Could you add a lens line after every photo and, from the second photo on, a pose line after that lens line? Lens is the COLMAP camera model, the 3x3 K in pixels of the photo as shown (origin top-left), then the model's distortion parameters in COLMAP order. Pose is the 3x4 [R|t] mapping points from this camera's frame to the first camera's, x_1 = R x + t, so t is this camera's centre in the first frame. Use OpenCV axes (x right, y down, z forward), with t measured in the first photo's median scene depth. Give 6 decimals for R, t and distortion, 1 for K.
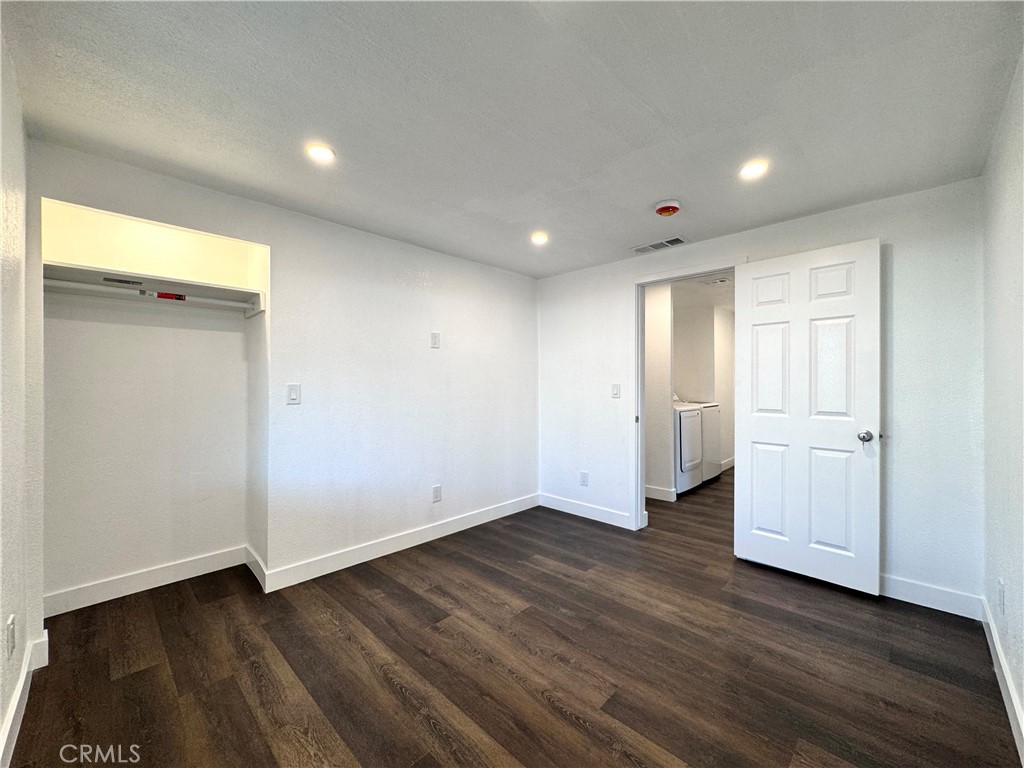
lens RADIAL K [[409.2, 0, 508.1], [0, 409.2, 383.6], [0, 0, 1]] dist [-0.002584, 0.000599]
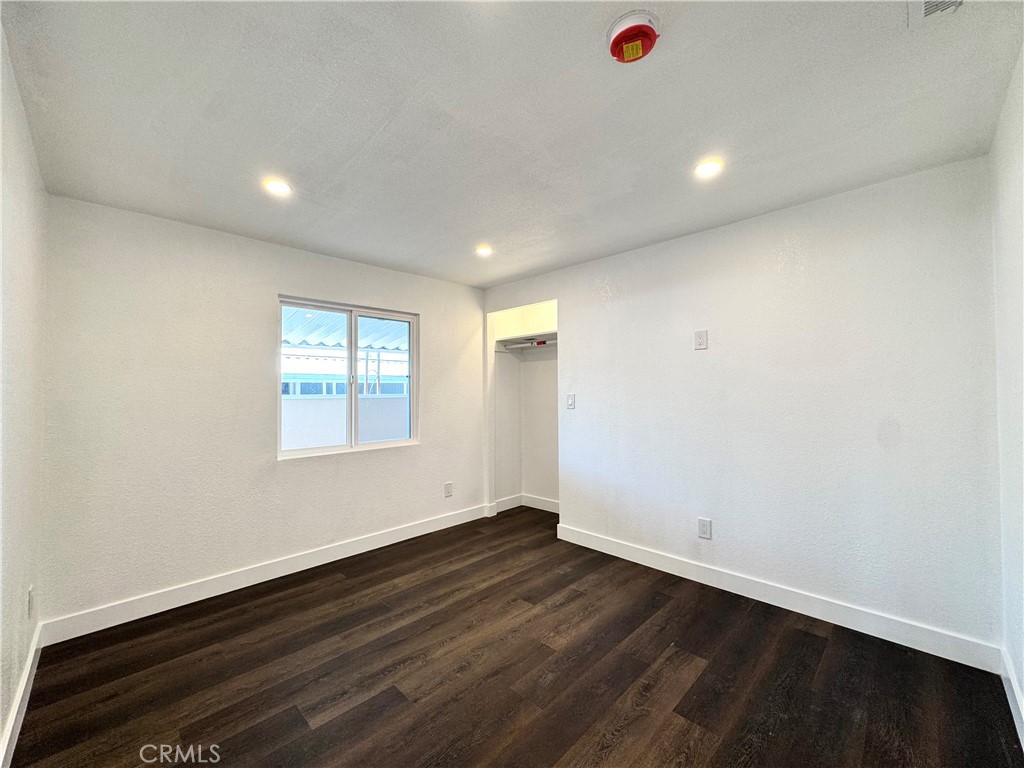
lens RADIAL K [[409.2, 0, 515.3], [0, 409.2, 380.8], [0, 0, 1]] dist [-0.002584, 0.000599]
pose [[-0.001124, -0.028592, -0.999591, 0.893120], [0.012197, 0.999516, -0.028603, -0.005193], [0.999925, -0.012224, -0.000774, 0.874550]]
